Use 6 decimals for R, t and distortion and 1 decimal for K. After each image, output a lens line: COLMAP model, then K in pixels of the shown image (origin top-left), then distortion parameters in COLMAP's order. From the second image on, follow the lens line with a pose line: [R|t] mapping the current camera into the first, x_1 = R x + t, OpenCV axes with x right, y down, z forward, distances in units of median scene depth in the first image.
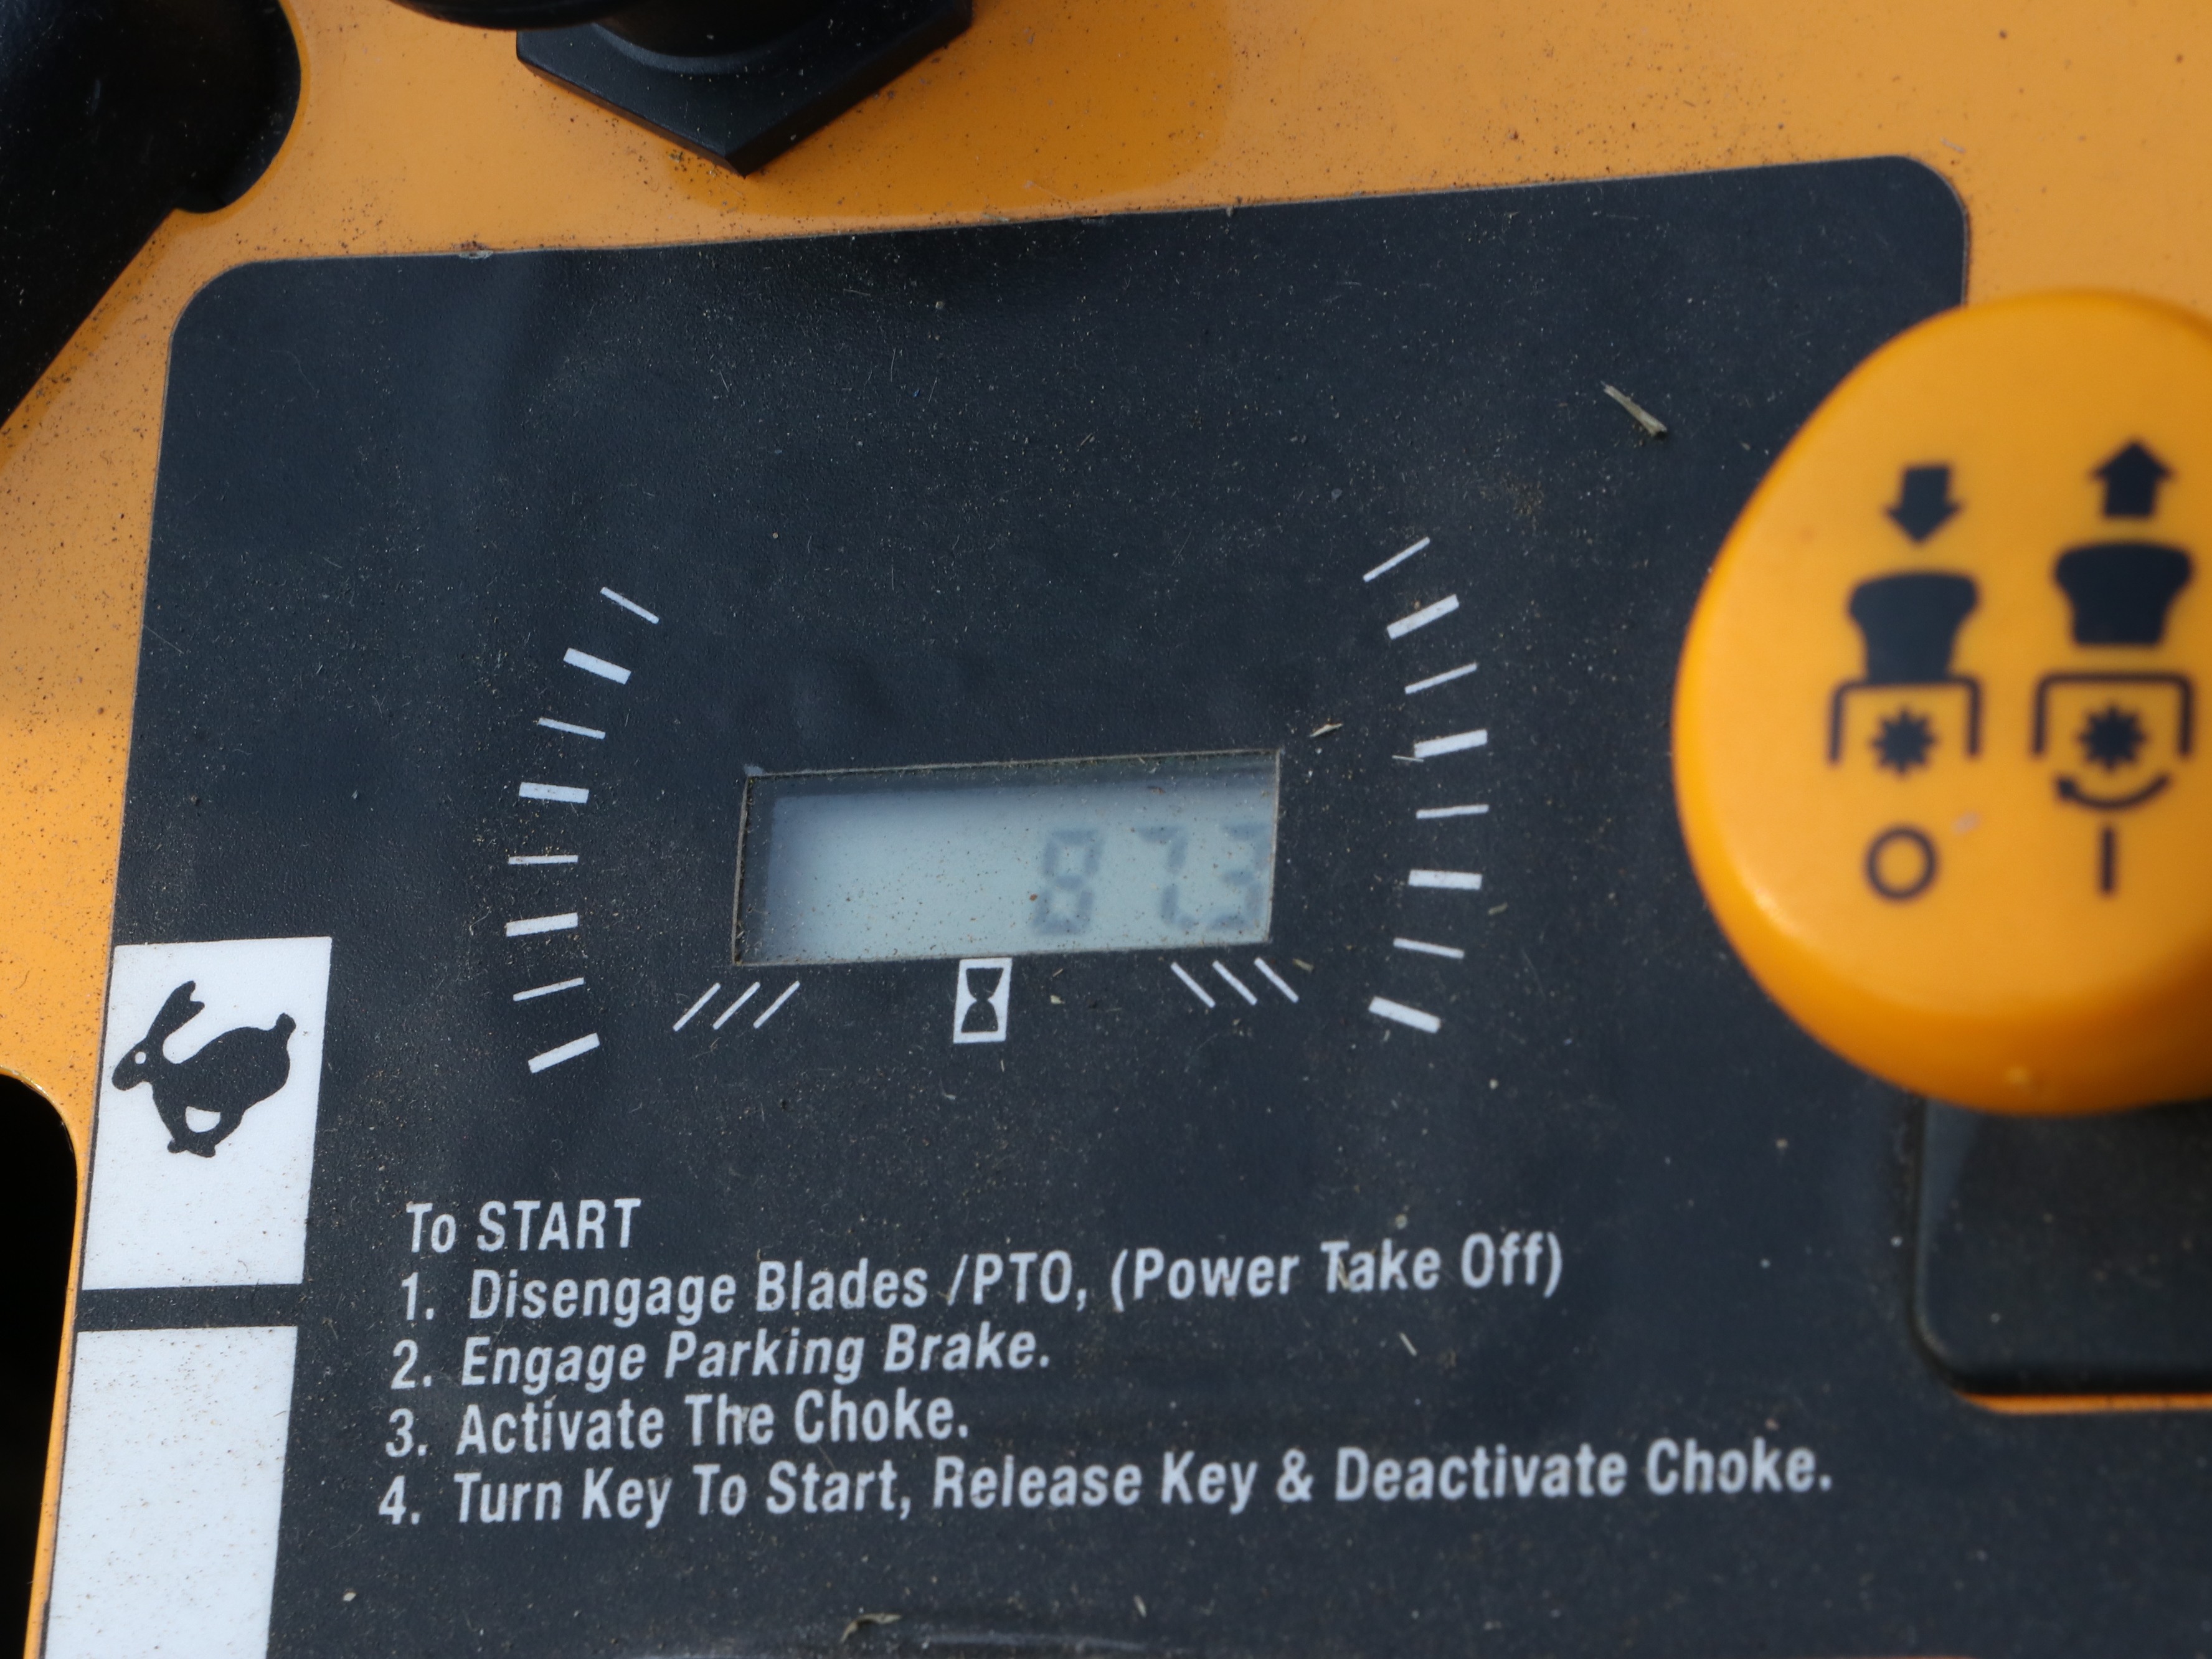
lens RADIAL K [[10402.5, 0, 1106.0], [0, 10402.5, 829.3], [0, 0, 1]] dist [0.553280, 0.000000]
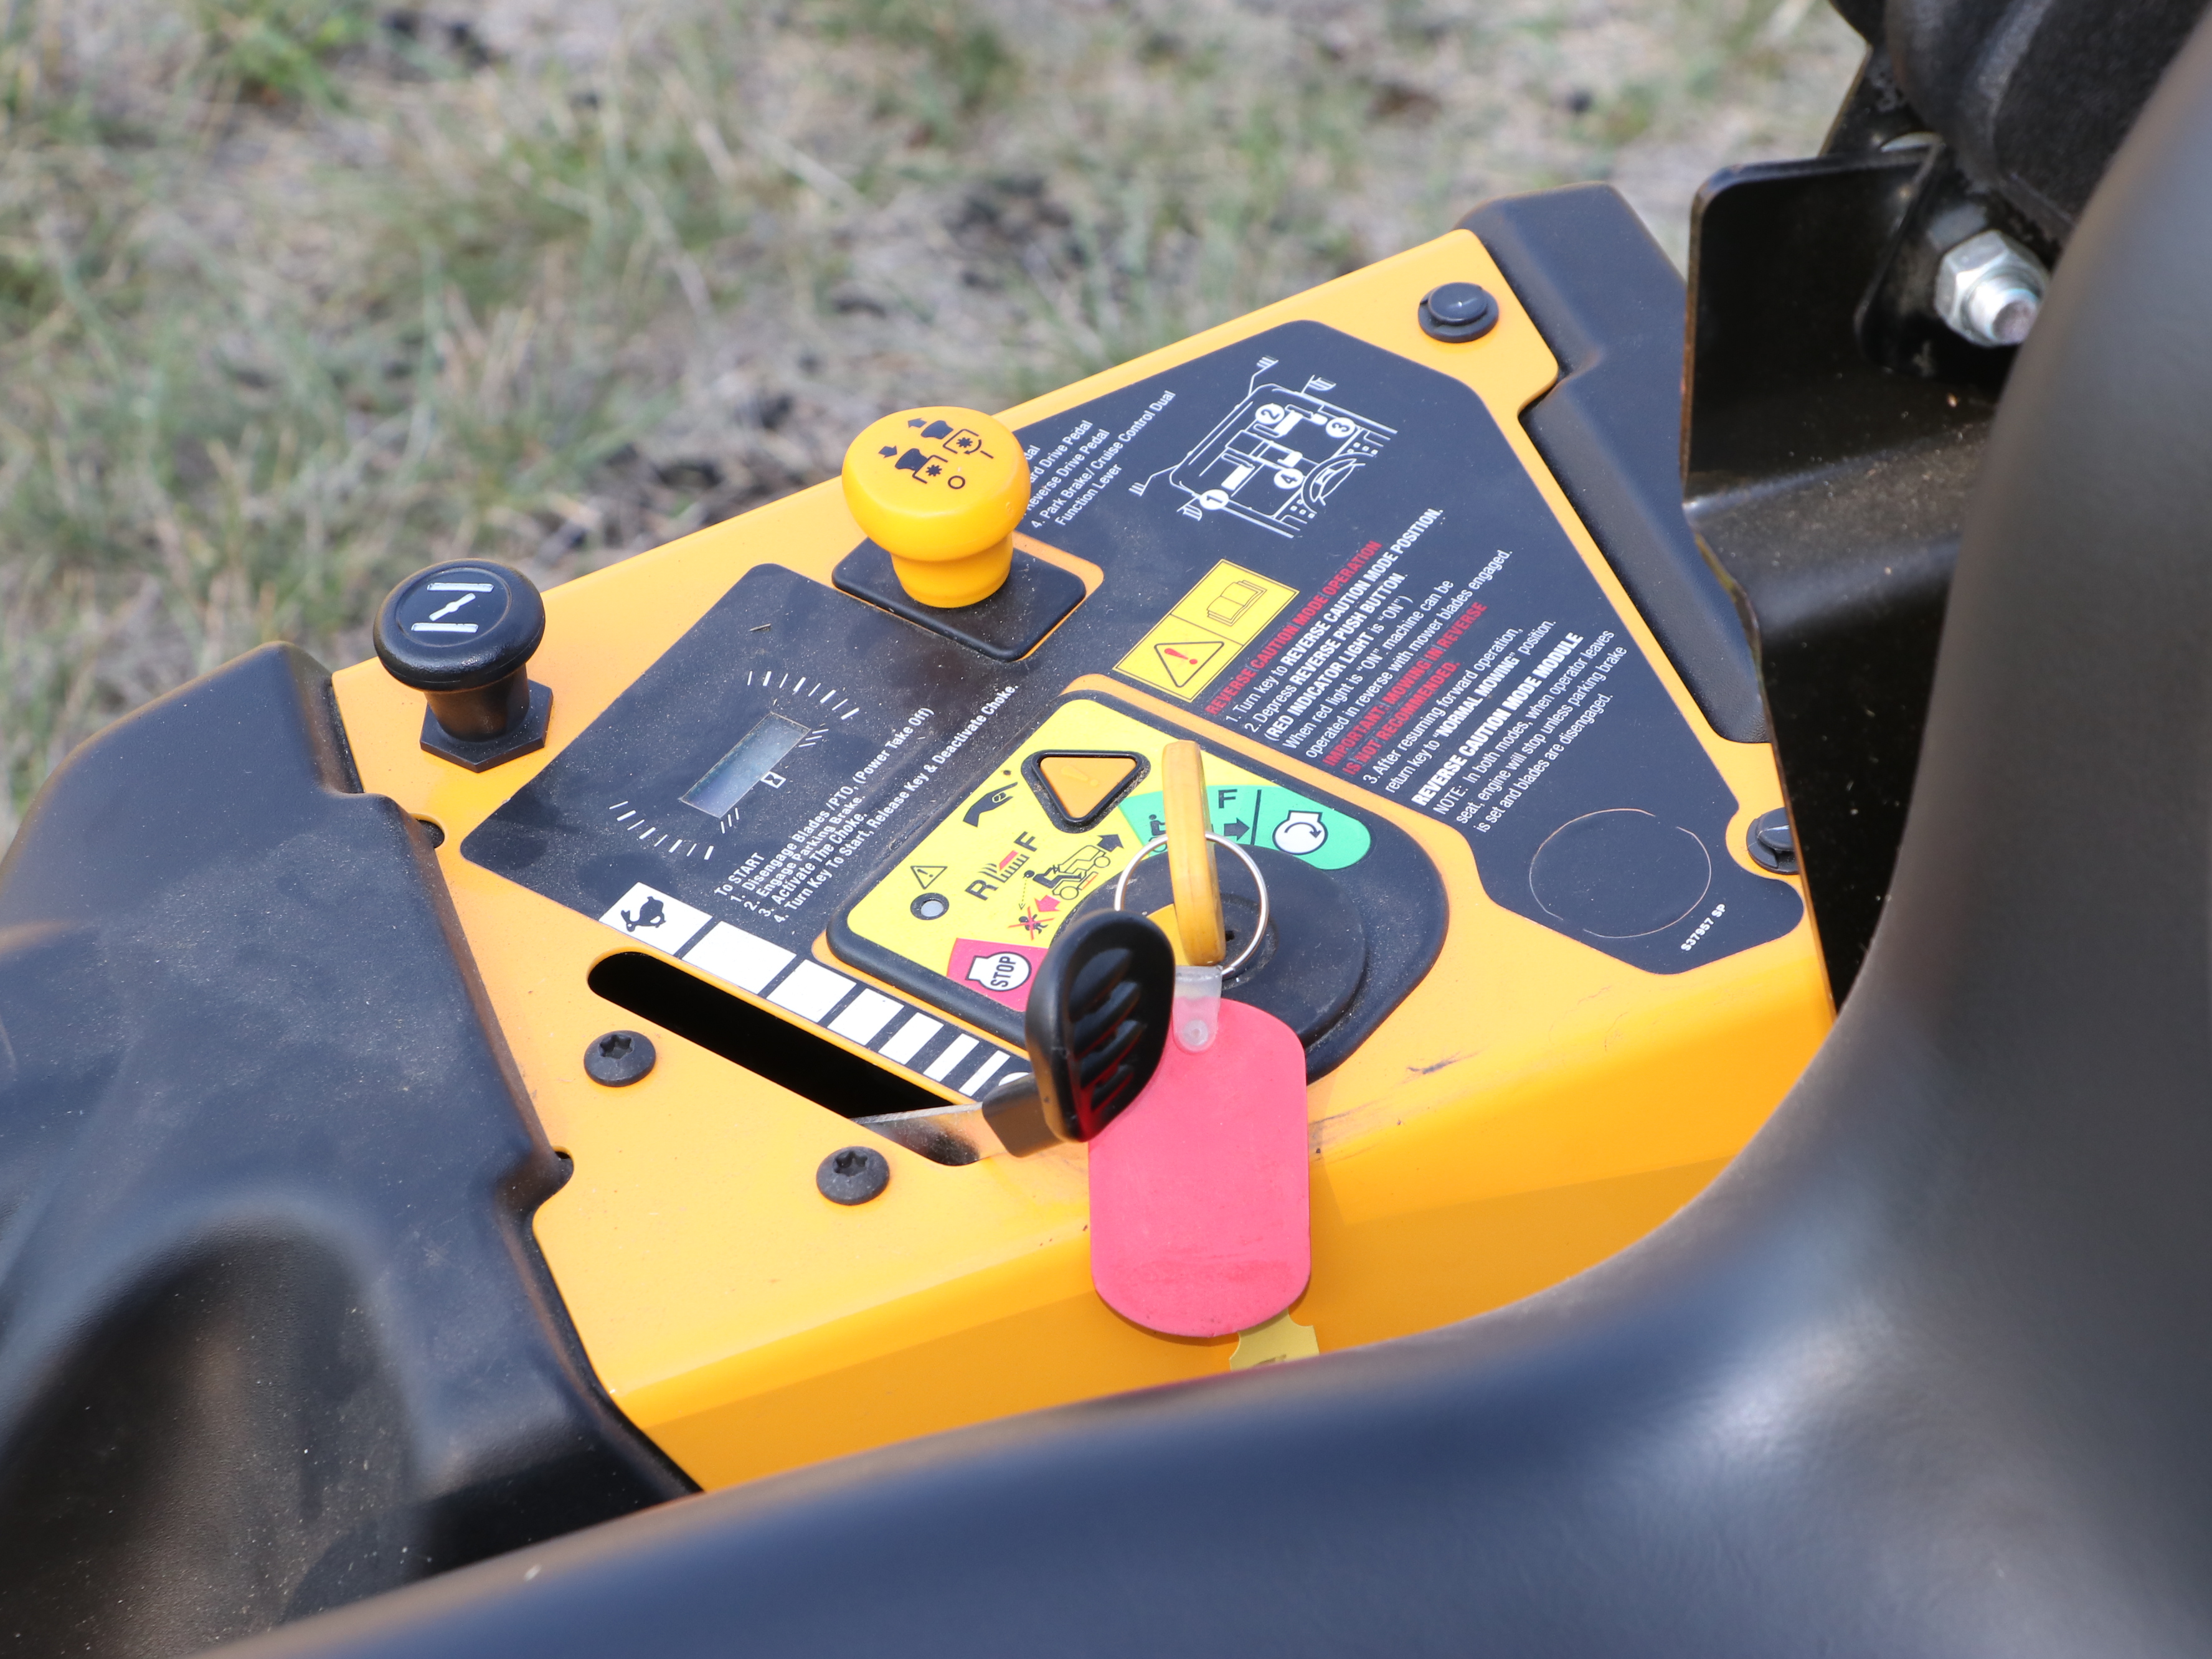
lens RADIAL K [[6695.2, 0, 1106.0], [0, 6695.2, 829.5], [0, 0, 1]] dist [-0.001643, 0.000000]
pose [[0.541664, -0.361612, 0.758839, -1.863285], [0.766525, 0.583012, -0.269325, 0.802401], [-0.345021, 0.727553, 0.592981, -0.514341]]
